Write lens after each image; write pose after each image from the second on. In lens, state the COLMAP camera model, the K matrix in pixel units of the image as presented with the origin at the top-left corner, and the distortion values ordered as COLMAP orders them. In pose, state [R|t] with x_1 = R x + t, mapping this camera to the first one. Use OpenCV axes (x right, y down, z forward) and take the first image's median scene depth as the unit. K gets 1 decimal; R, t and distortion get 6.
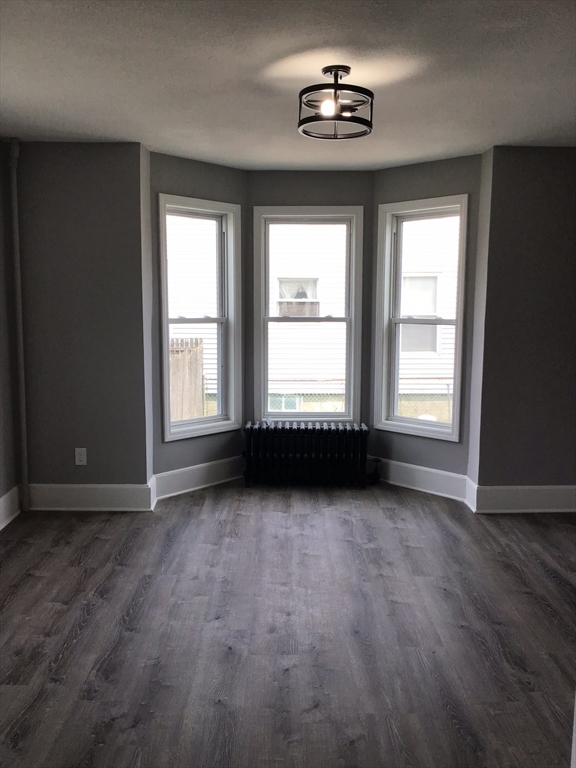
lens RADIAL K [[677.6, 0, 284.9], [0, 677.6, 390.1], [0, 0, 1]] dist [0.134350, -0.247114]
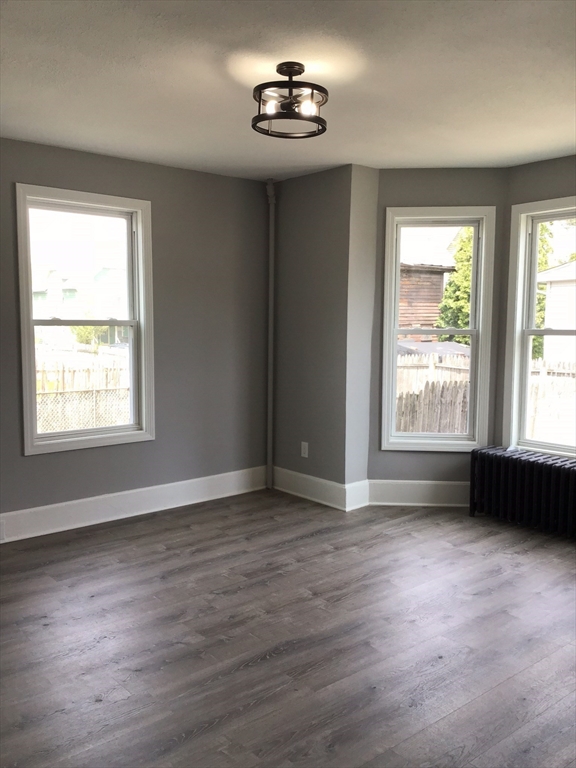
lens RADIAL K [[677.6, 0, 284.9], [0, 677.6, 390.1], [0, 0, 1]] dist [0.134350, -0.247114]
pose [[0.653044, 0.075952, -0.753502, 0.521957], [-0.105599, 0.994371, 0.008710, -0.006889], [0.749922, 0.073881, 0.657388, 0.229893]]
